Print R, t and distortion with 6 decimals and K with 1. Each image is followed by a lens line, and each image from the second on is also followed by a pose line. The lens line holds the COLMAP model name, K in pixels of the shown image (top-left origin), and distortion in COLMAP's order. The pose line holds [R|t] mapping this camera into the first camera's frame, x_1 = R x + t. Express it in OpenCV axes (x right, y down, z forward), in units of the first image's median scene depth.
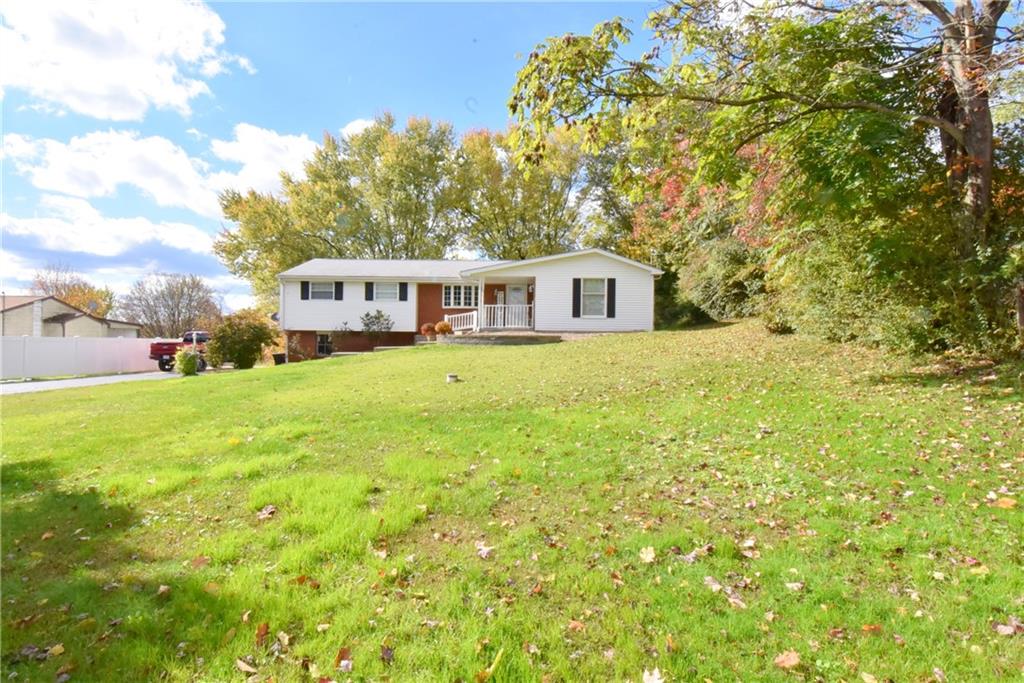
lens RADIAL K [[533.0, 0, 508.7], [0, 533.0, 333.6], [0, 0, 1]] dist [0.002252, -0.000044]
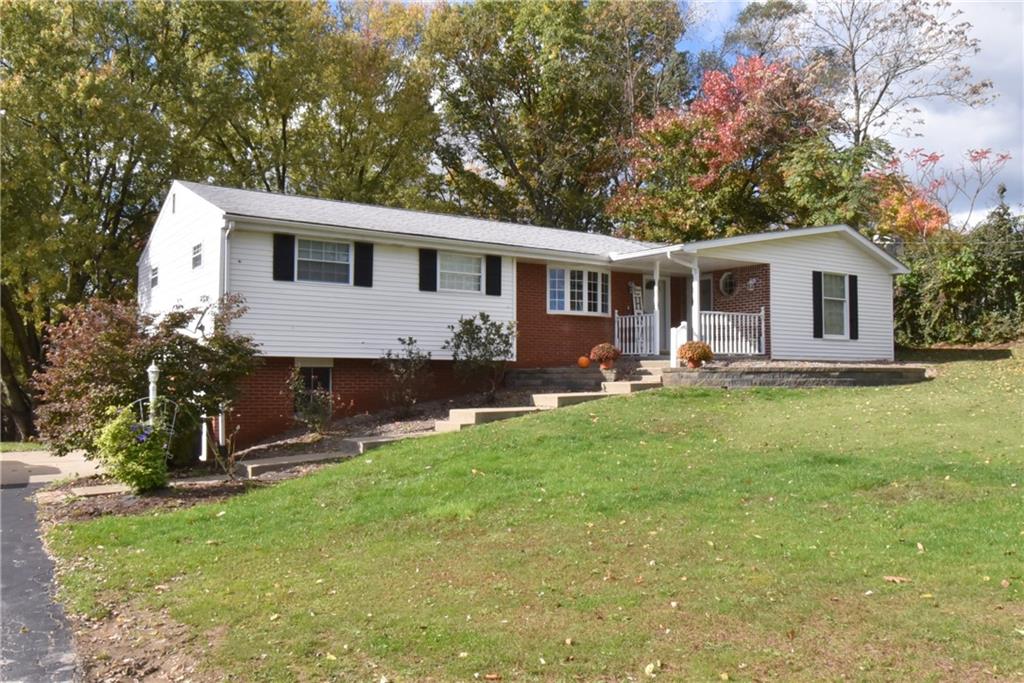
lens RADIAL K [[853.8, 0, 517.6], [0, 853.8, 353.0], [0, 0, 1]] dist [-0.003333, -0.036715]
pose [[0.805510, 0.008205, 0.592526, -0.644473], [0.000770, 0.999889, -0.014894, 0.000350], [-0.592582, 0.012454, 0.805414, 0.397561]]
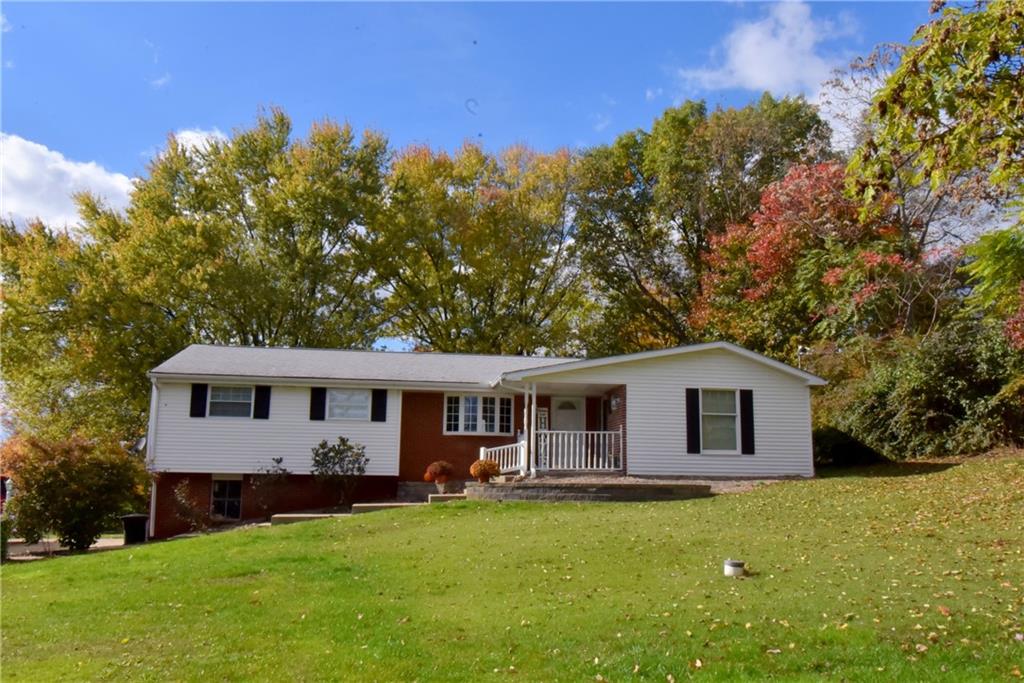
lens RADIAL K [[853.8, 0, 507.8], [0, 853.8, 344.5], [0, 0, 1]] dist [-0.003333, -0.036715]
pose [[0.984566, 0.029361, 0.172532, -0.228959], [-0.002873, 0.988406, -0.151806, -0.004547], [-0.174989, 0.148968, 0.973236, 0.072809]]
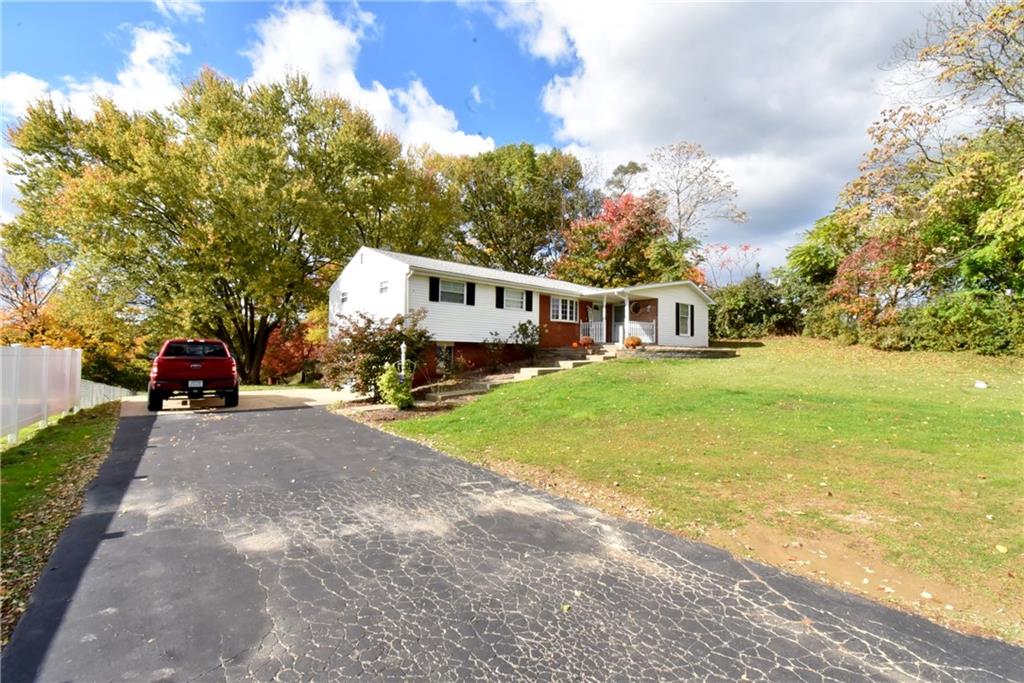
lens RADIAL K [[451.6, 0, 516.4], [0, 451.6, 343.5], [0, 0, 1]] dist [-0.005706, -0.009398]
pose [[0.731606, 0.015027, 0.681562, -0.771136], [-0.012267, 0.999885, -0.008878, 0.002209], [-0.681618, -0.001865, 0.731706, 0.456170]]
